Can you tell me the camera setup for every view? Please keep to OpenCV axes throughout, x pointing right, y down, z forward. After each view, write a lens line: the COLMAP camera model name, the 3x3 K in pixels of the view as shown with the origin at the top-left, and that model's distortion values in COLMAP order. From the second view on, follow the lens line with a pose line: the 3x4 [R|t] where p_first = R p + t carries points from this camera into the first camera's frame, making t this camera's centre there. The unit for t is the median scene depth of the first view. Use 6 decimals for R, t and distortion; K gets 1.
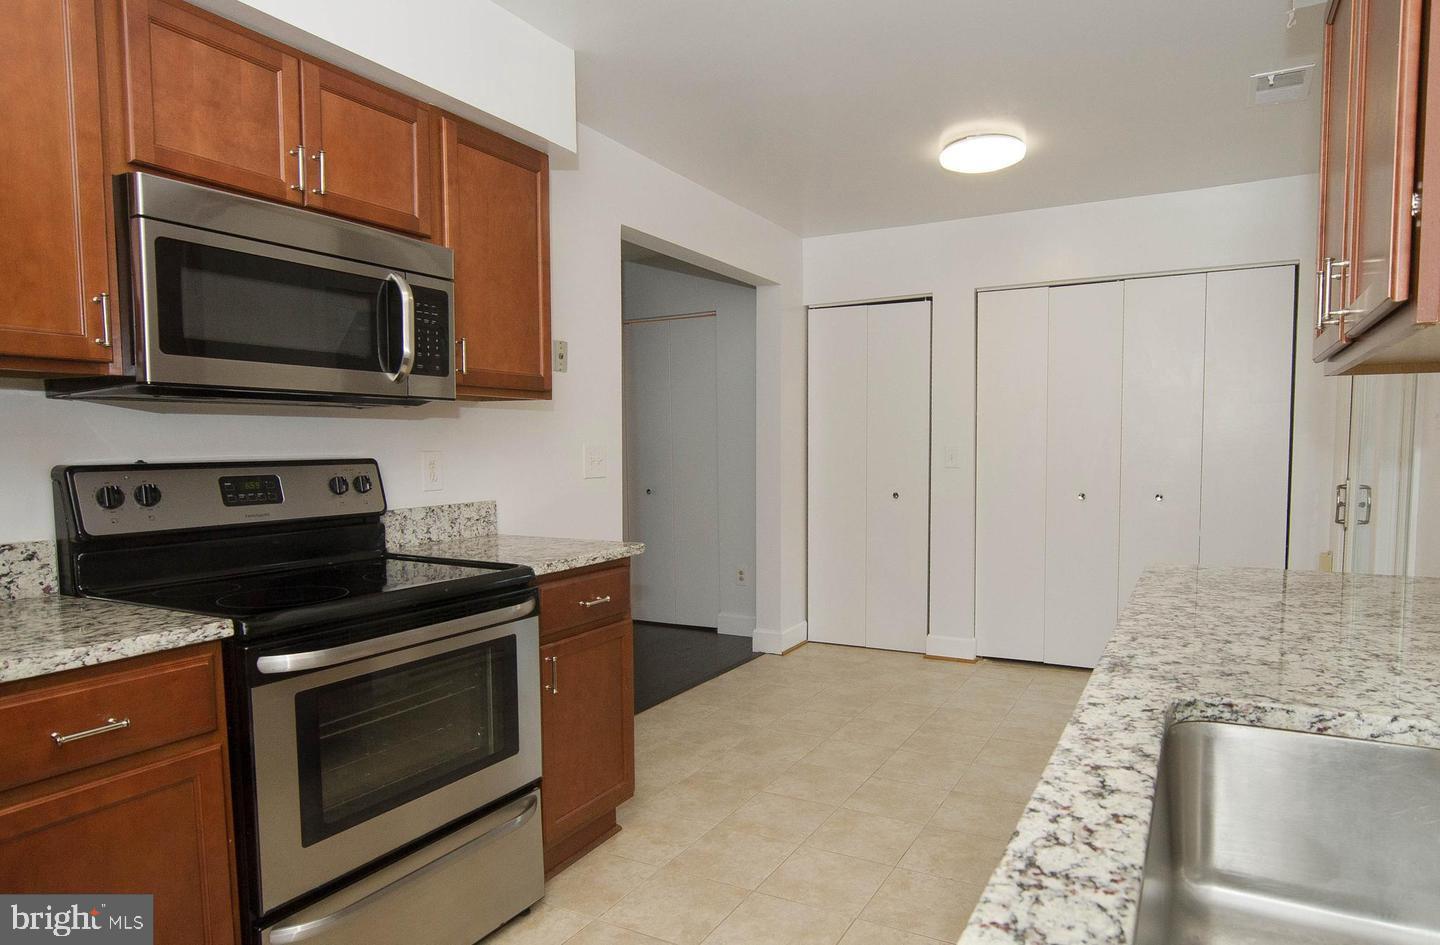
lens RADIAL K [[937.1, 0, 721.9], [0, 937.1, 474.7], [0, 0, 1]] dist [-0.001006, -0.000102]
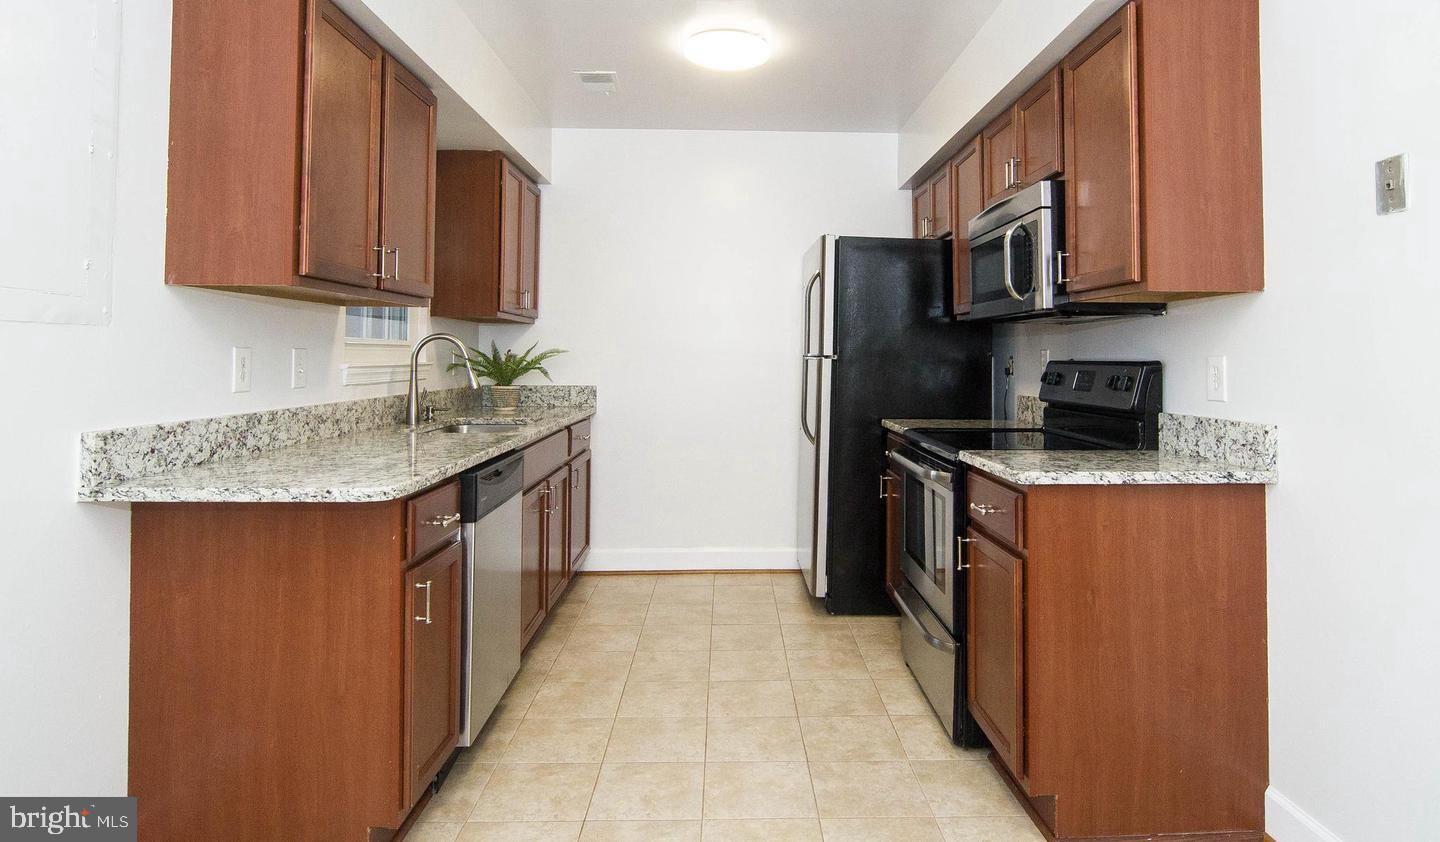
lens RADIAL K [[831.3, 0, 771.0], [0, 831.3, 340.5], [0, 0, 1]] dist [-0.010925, 0.001867]
pose [[-0.848041, -0.009178, -0.529850, 0.449061], [-0.017845, 0.999778, 0.011243, -0.040044], [0.529629, 0.018990, -0.848017, 1.437373]]
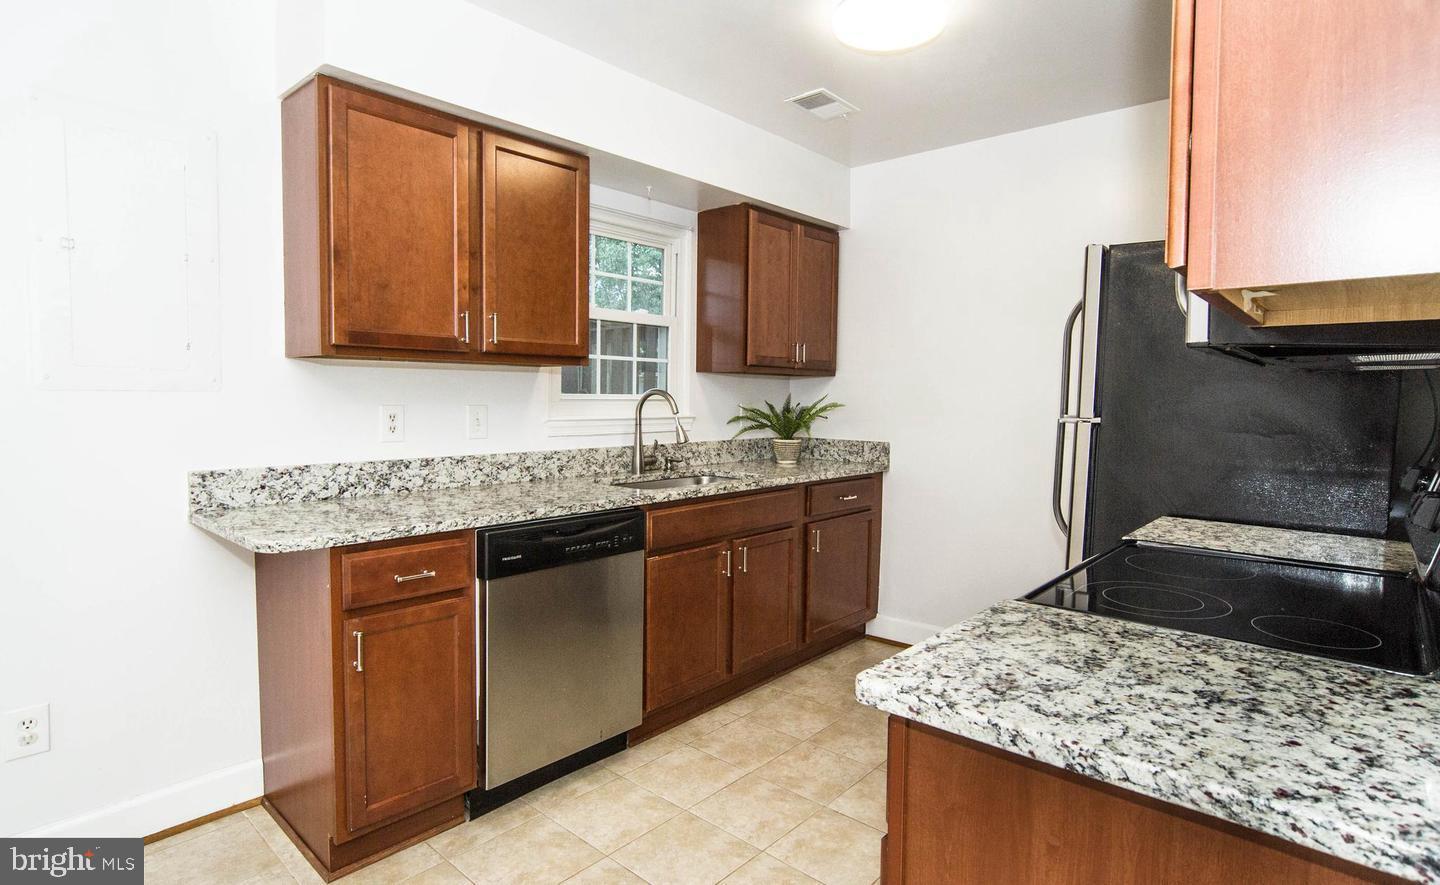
lens RADIAL K [[754.4, 0, 719.6], [0, 754.4, 443.3], [0, 0, 1]] dist [-0.020212, -0.000160]
pose [[-0.978914, -0.019232, 0.203363, -0.082373], [-0.000076, 0.995592, 0.093785, -0.053210], [-0.204271, 0.091792, -0.974601, 1.278402]]
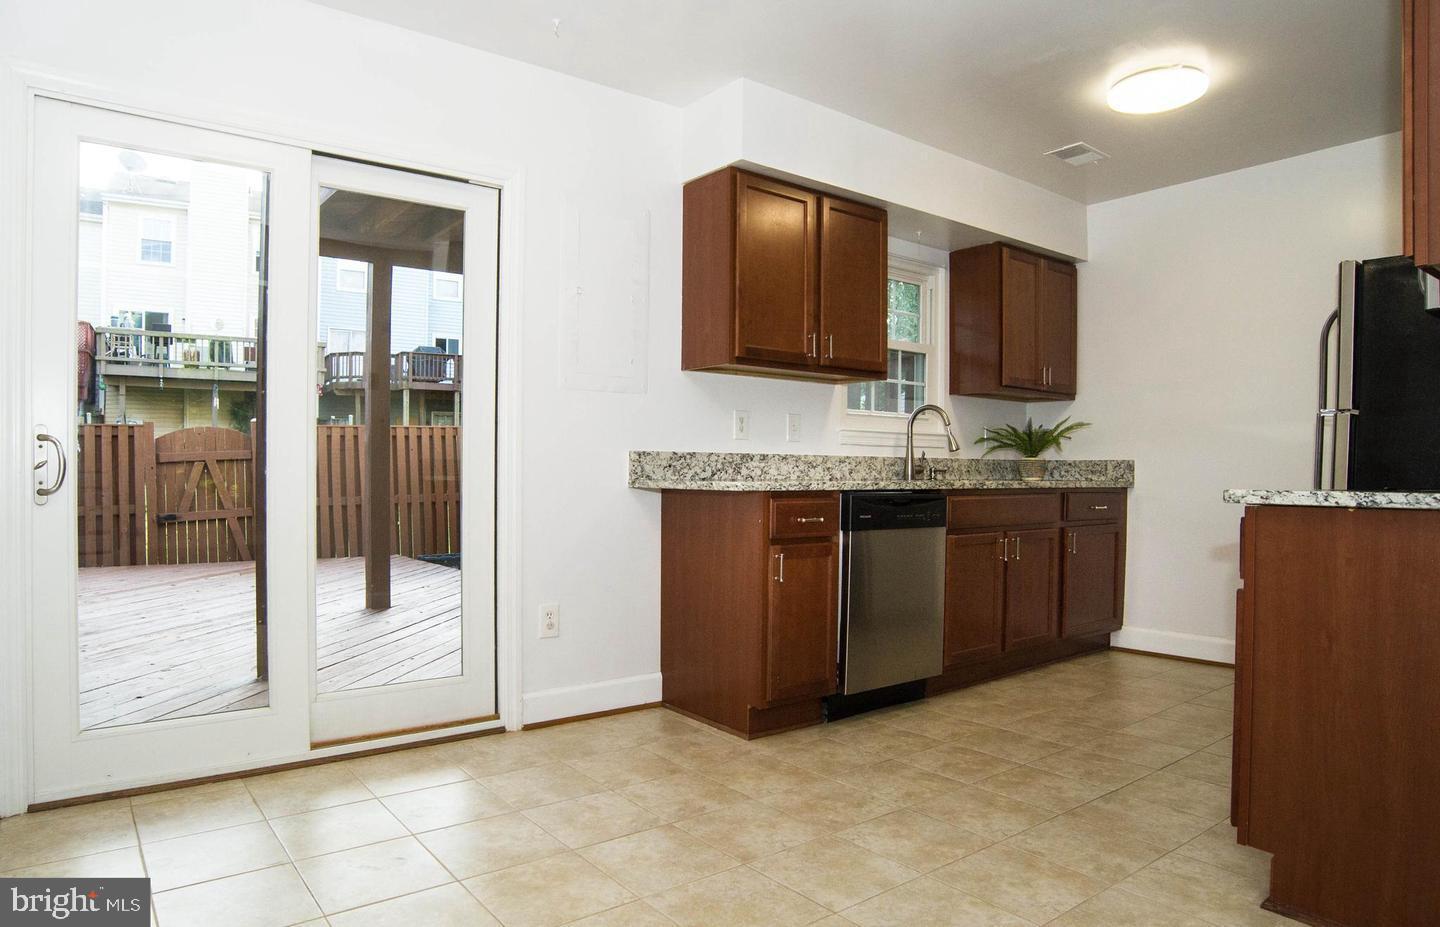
lens RADIAL K [[874.3, 0, 660.8], [0, 874.3, 487.6], [0, 0, 1]] dist [-0.075552, 0.032368]
pose [[-0.913807, -0.008317, 0.406063, 0.049796], [0.012492, 0.998742, 0.048569, 0.032332], [-0.405956, 0.049455, -0.912554, 1.723571]]
